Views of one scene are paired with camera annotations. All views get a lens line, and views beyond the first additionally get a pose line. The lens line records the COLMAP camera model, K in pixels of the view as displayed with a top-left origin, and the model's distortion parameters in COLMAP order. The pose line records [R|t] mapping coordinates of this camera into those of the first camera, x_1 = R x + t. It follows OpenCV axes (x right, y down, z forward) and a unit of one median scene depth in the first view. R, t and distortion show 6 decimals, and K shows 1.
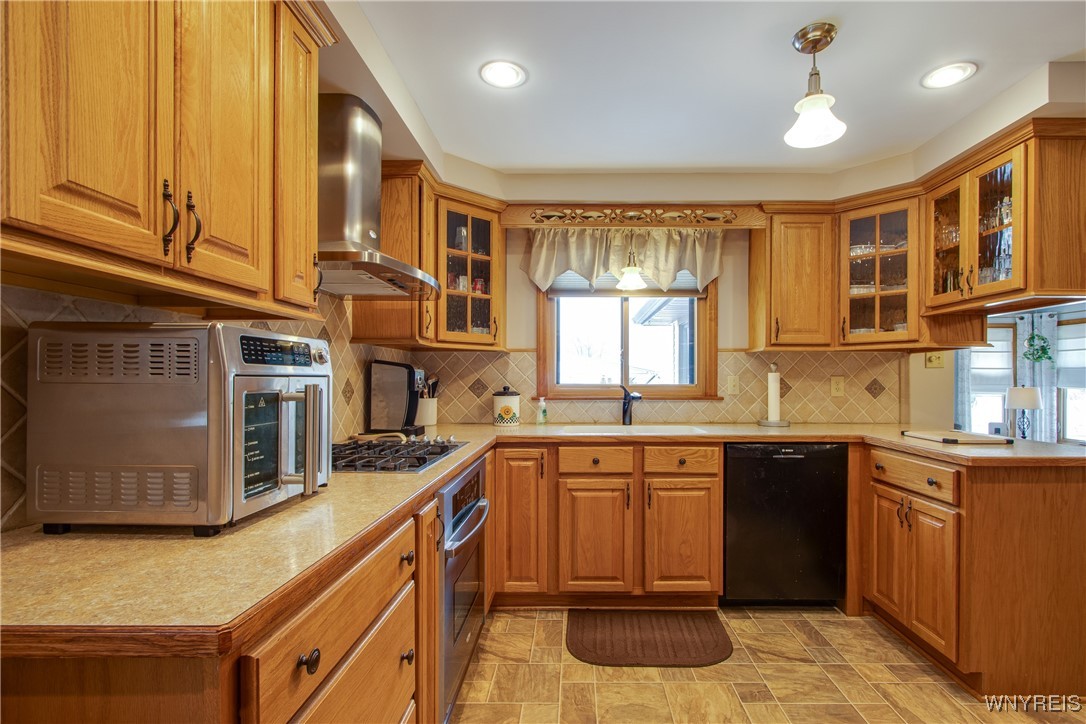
lens RADIAL K [[515.5, 0, 567.2], [0, 515.5, 381.0], [0, 0, 1]] dist [-0.016290, -0.000124]
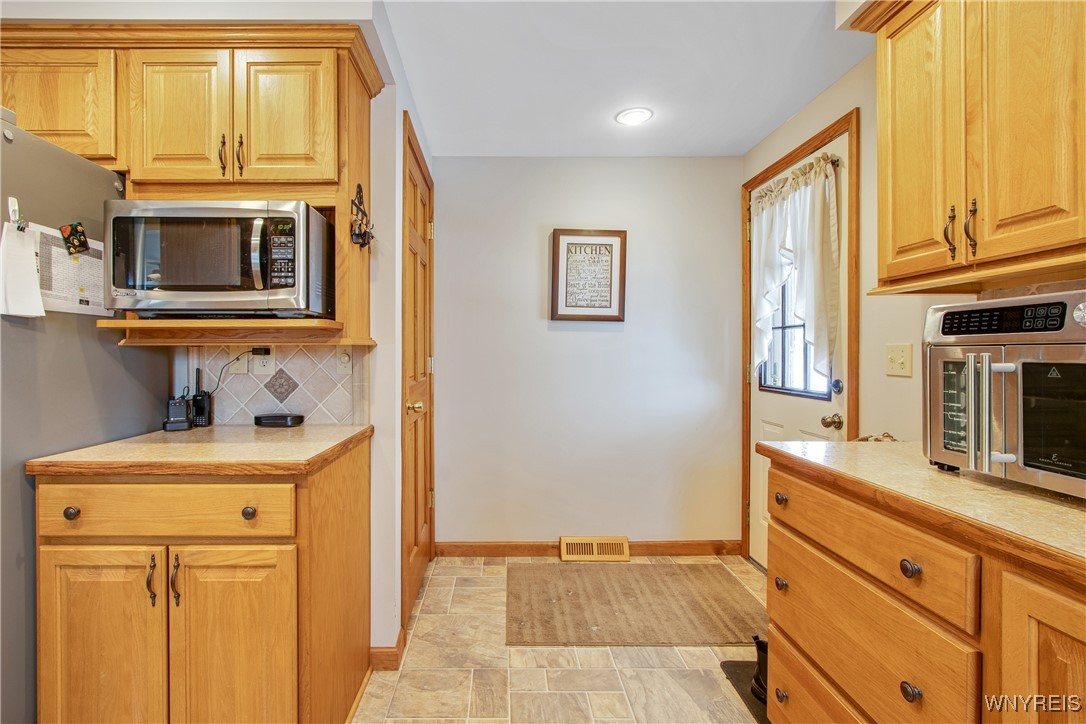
lens RADIAL K [[519.7, 0, 498.7], [0, 519.7, 355.8], [0, 0, 1]] dist [-0.000221, 0.000087]
pose [[-0.999884, 0.004223, -0.014619, 0.161194], [0.004133, 0.999972, 0.006173, -0.000004], [0.014644, 0.006112, -0.999874, 0.815365]]
